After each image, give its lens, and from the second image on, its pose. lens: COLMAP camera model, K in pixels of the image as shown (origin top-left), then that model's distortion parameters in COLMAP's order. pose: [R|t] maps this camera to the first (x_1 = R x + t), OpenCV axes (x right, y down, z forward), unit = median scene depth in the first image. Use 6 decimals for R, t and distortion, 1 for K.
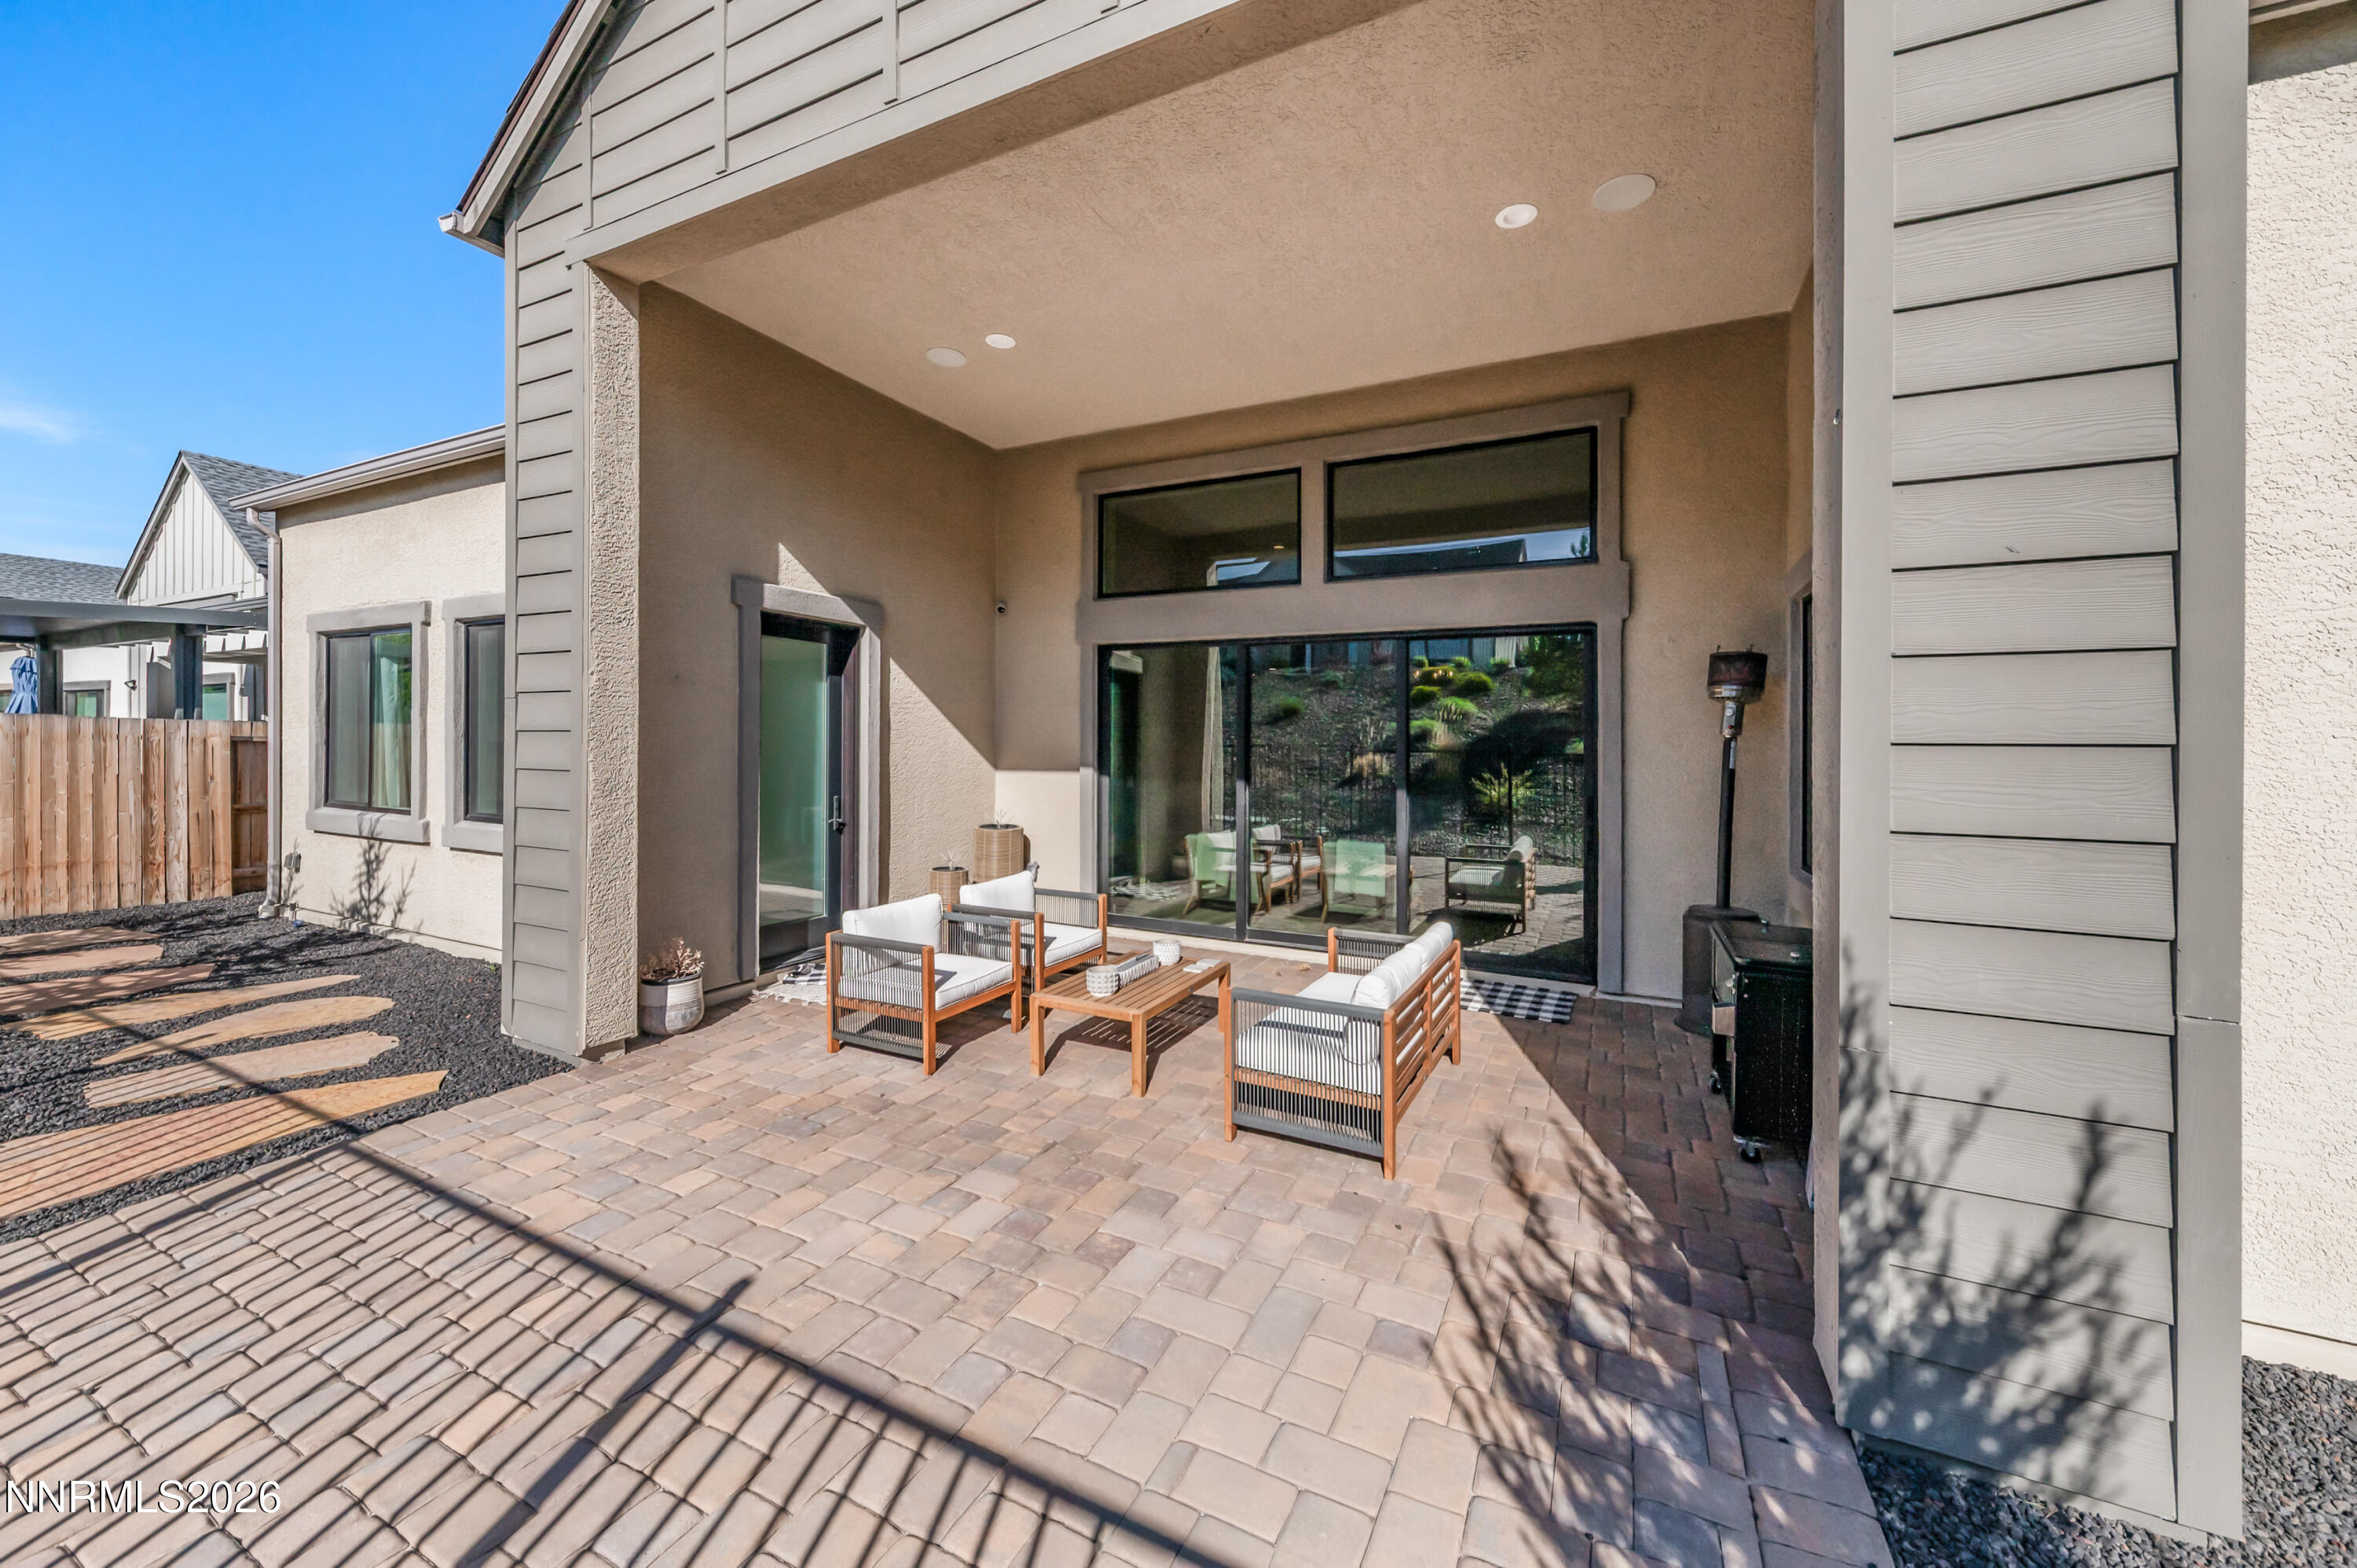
lens RADIAL K [[827.3, 0, 1190.6], [0, 827.3, 751.2], [0, 0, 1]] dist [0.009200, -0.000095]
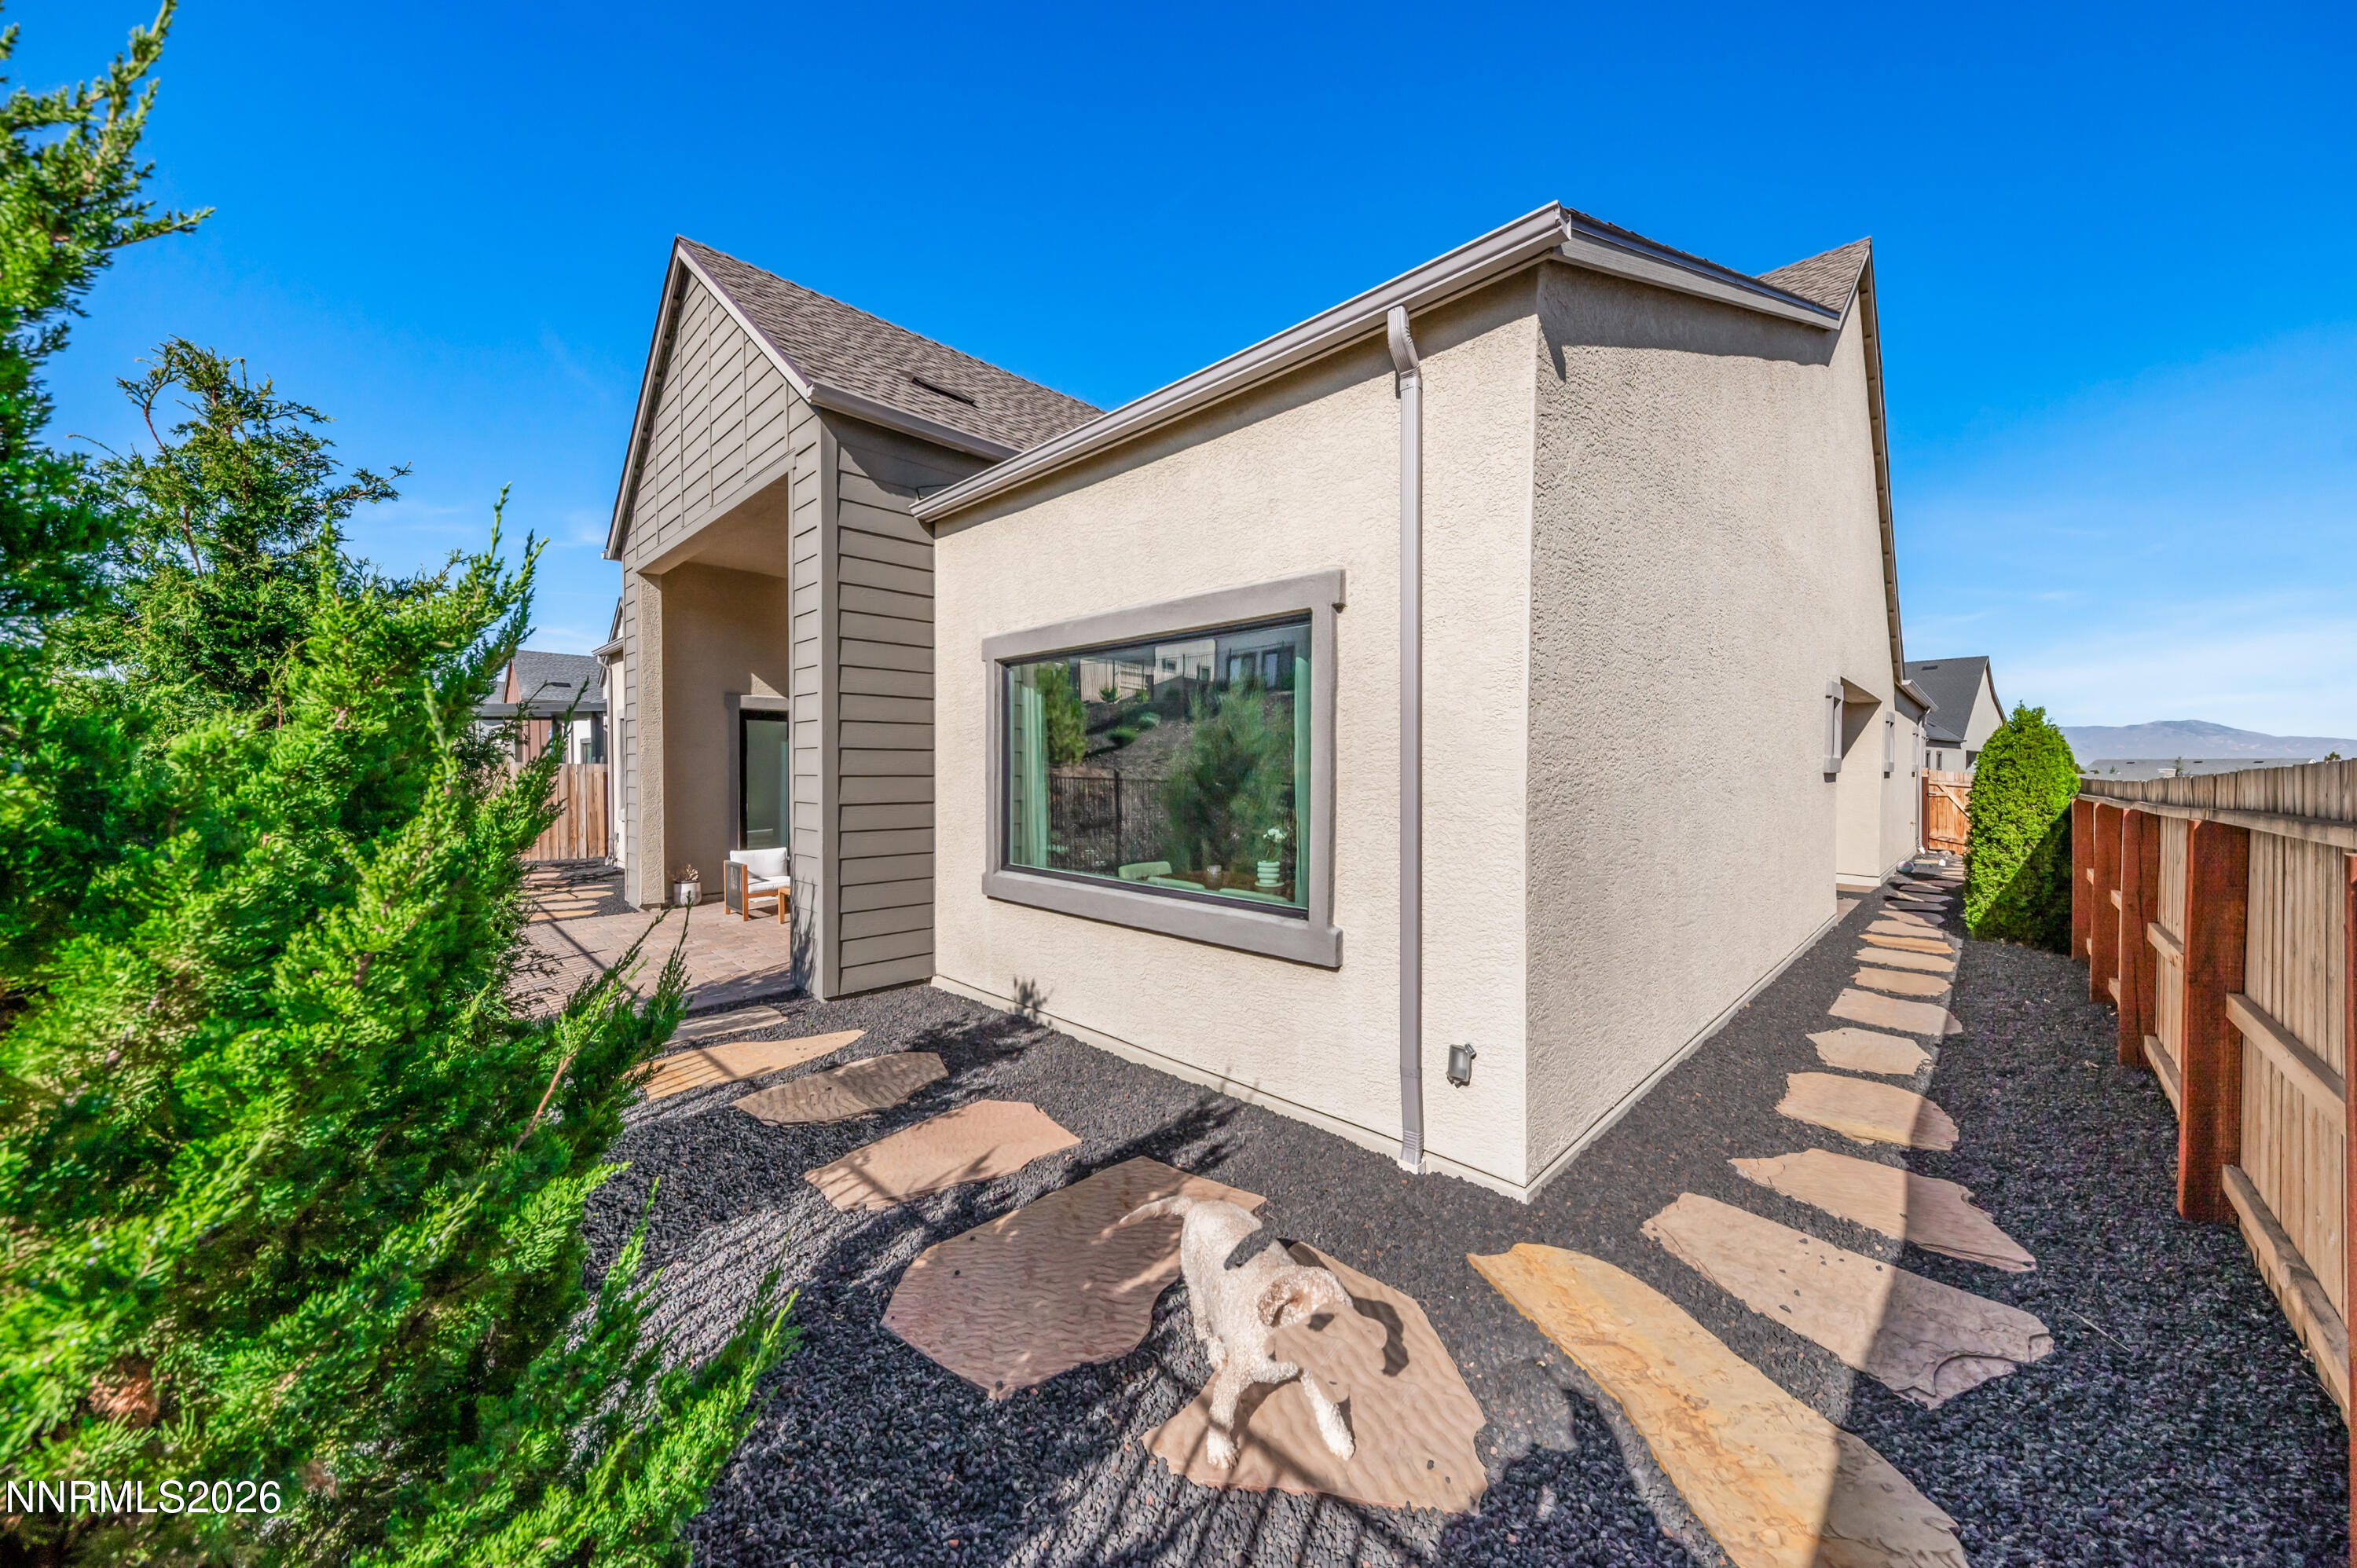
lens RADIAL K [[825.6, 0, 1178.5], [0, 825.6, 784.0], [0, 0, 1]] dist [0.000620, -0.000042]
pose [[0.945399, -0.003506, -0.325895, 1.469901], [0.007040, 0.999929, 0.009665, 0.001406], [0.325838, -0.011432, 0.945356, -0.714982]]
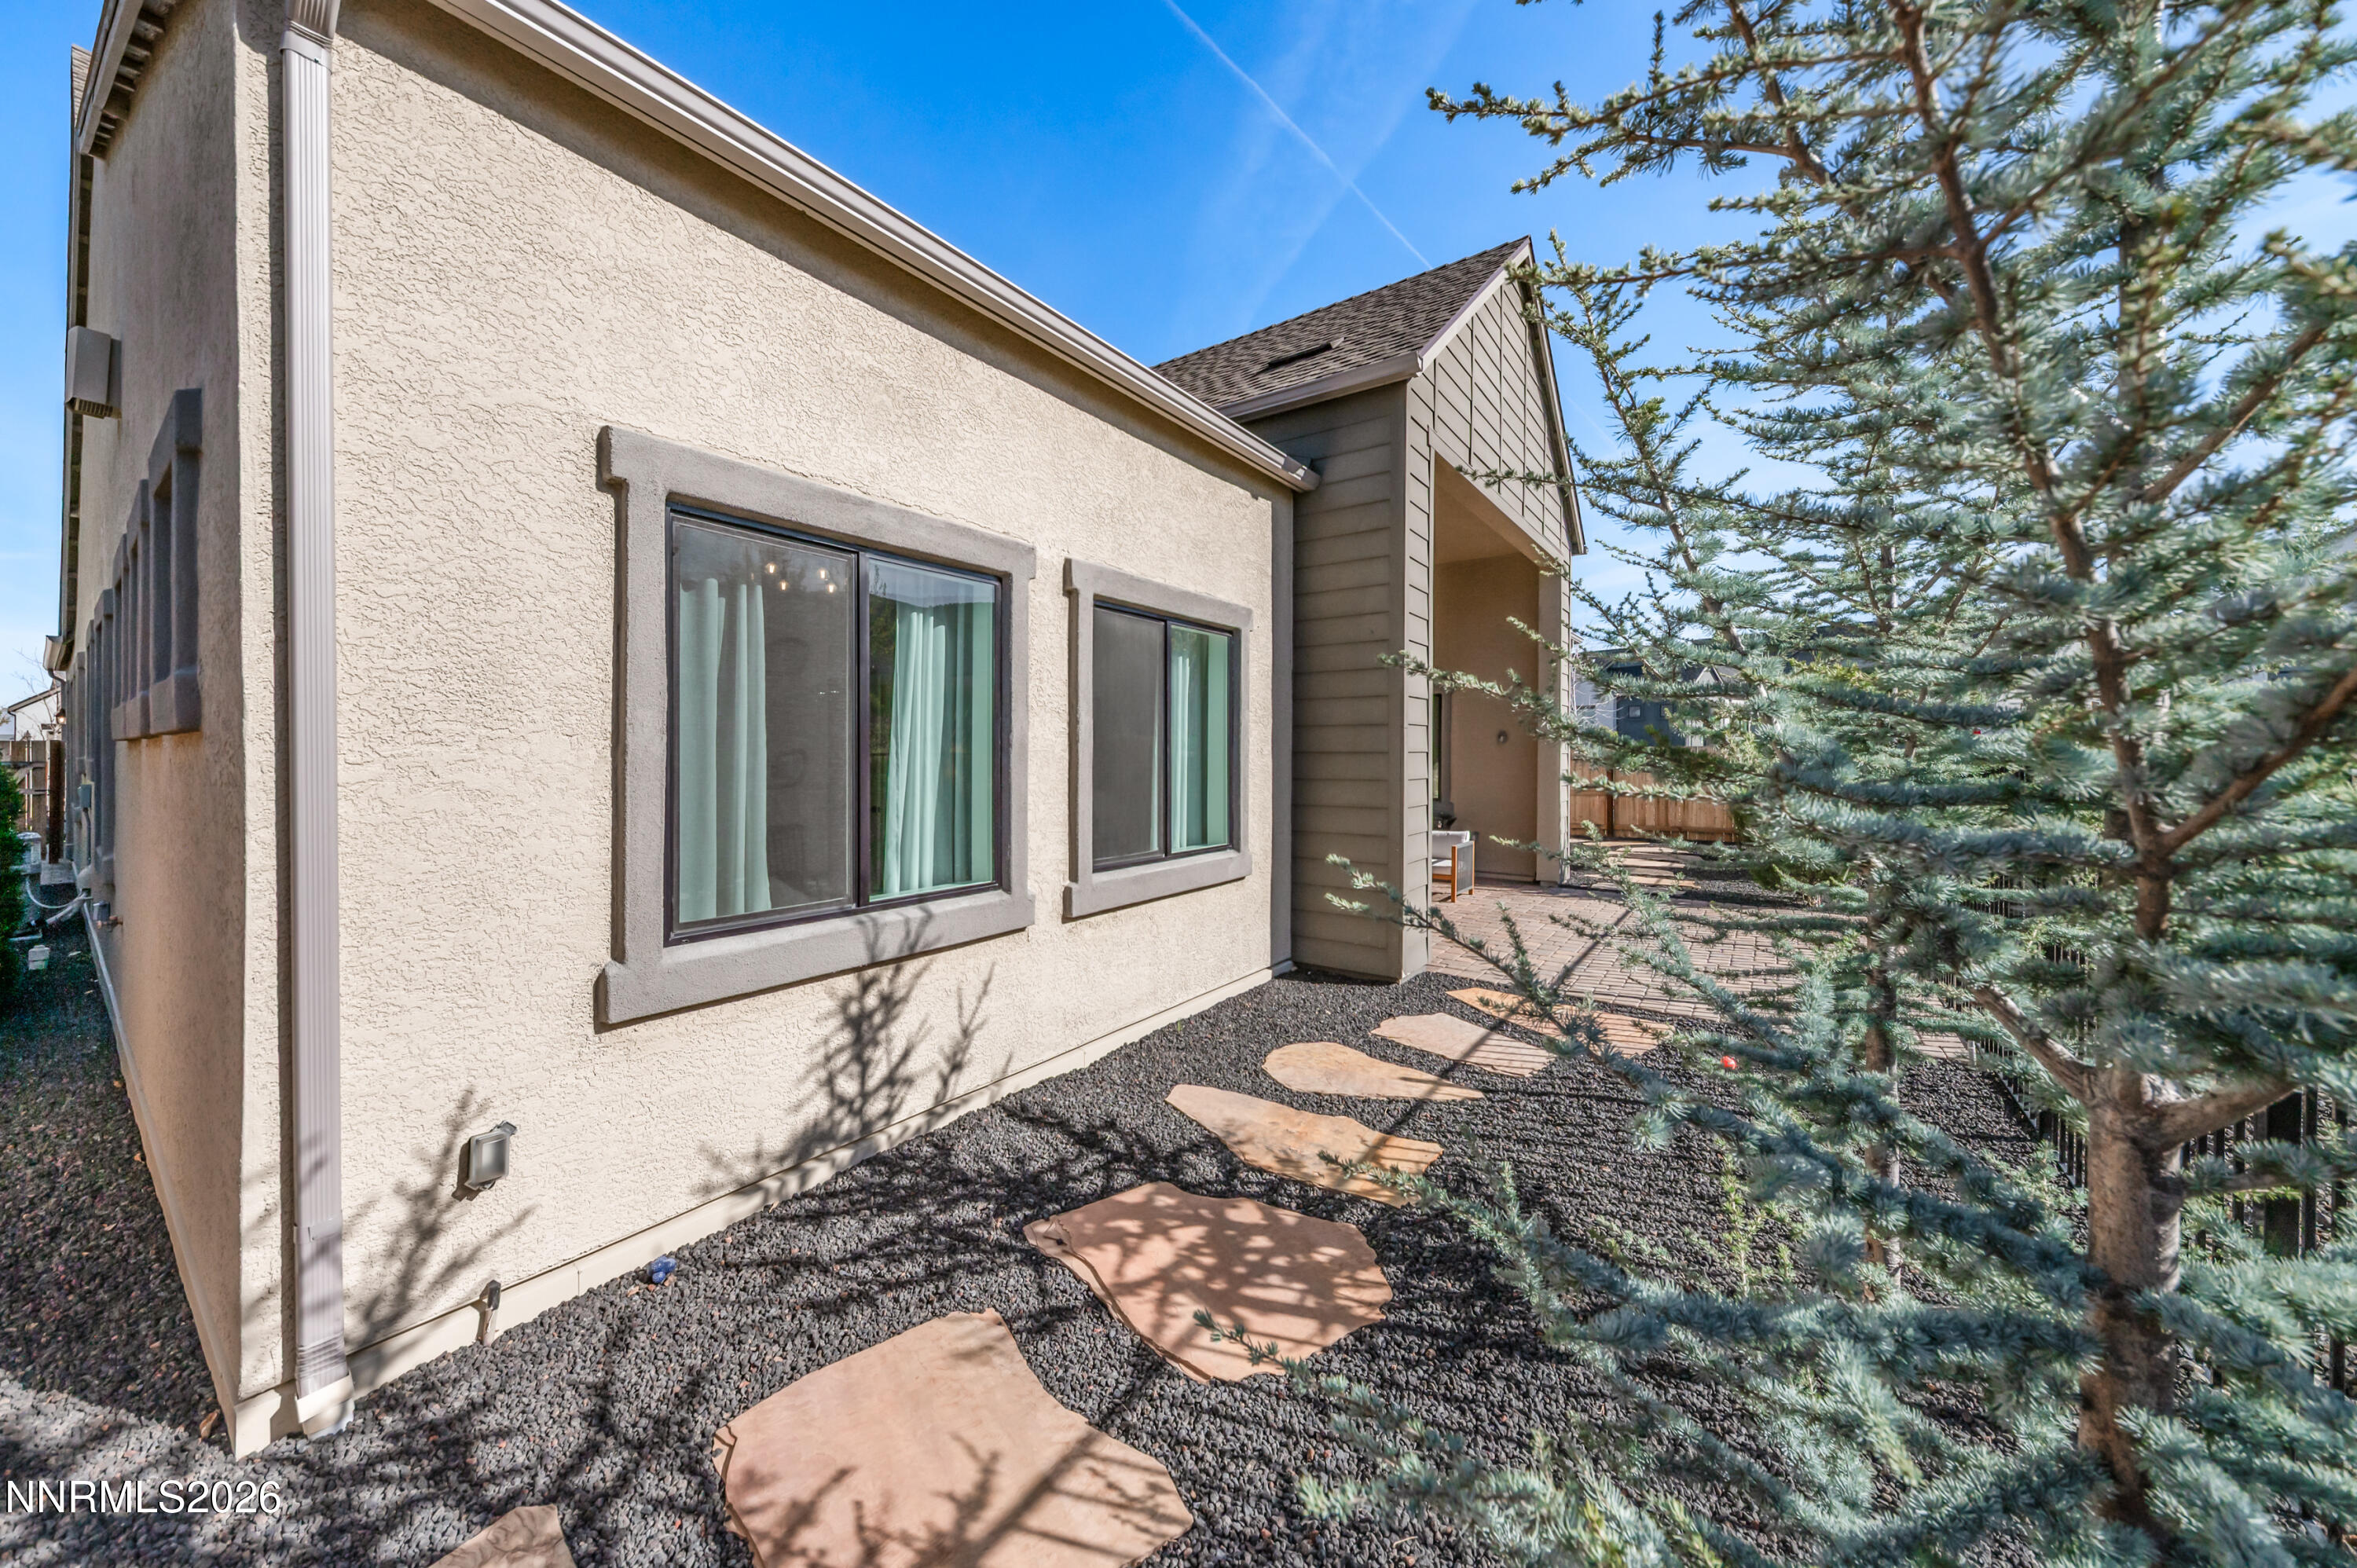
lens RADIAL K [[827.3, 0, 1190.6], [0, 827.3, 751.2], [0, 0, 1]] dist [0.009200, -0.000095]
pose [[0.174816, -0.019349, 0.984411, -0.981852], [0.004171, 0.999812, 0.018911, -0.022335], [-0.984592, 0.000800, 0.174864, 0.497766]]
